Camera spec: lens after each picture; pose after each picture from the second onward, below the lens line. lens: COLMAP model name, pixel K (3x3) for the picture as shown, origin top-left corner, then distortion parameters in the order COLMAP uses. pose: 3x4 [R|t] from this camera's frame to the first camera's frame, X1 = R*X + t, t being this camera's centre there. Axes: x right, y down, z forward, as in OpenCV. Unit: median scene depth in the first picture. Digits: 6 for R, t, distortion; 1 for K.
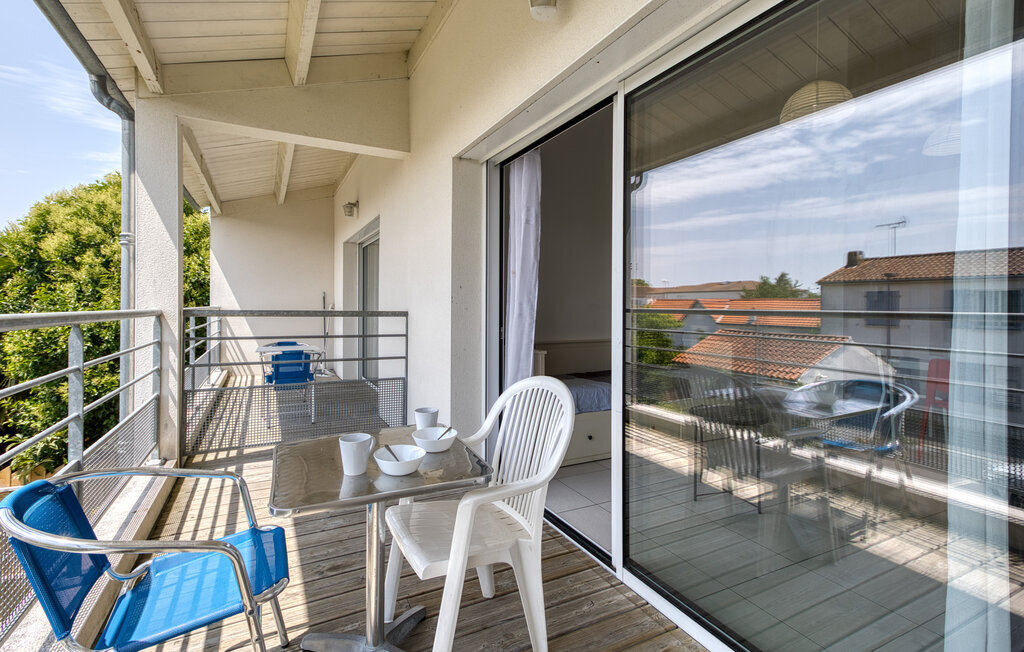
lens RADIAL K [[471.1, 0, 508.2], [0, 471.1, 300.3], [0, 0, 1]] dist [0.022051, 0.000127]
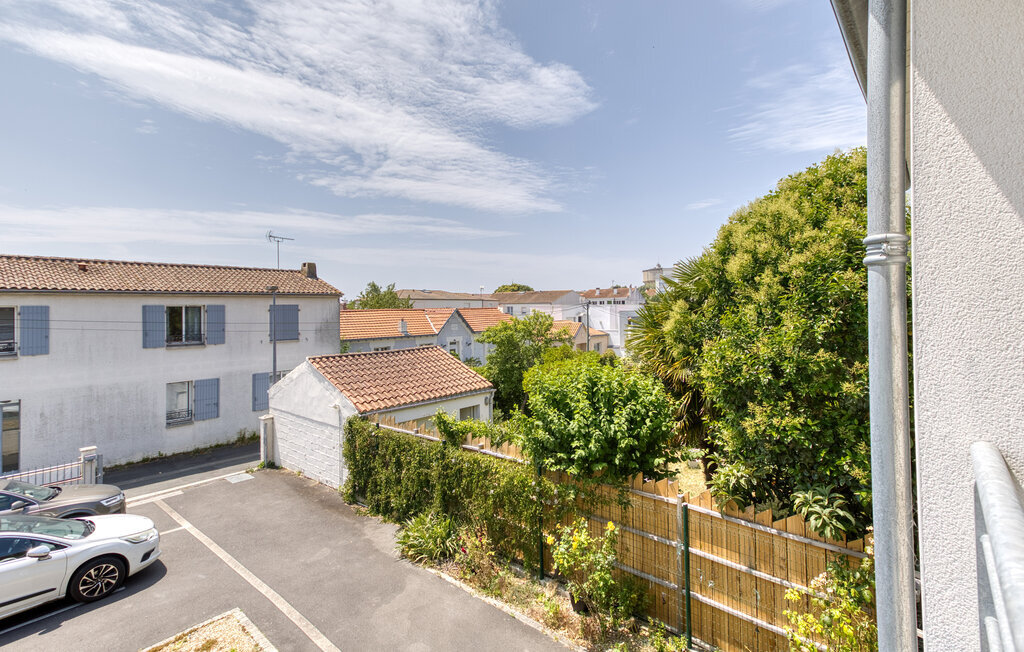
lens RADIAL K [[471.9, 0, 512.1], [0, 471.9, 302.8], [0, 0, 1]] dist [0.030214, 0.000907]
pose [[0.361053, -0.022957, -0.932263, -0.216259], [0.019312, 0.999667, -0.017137, -0.033649], [0.932345, -0.011817, 0.361376, 0.230756]]
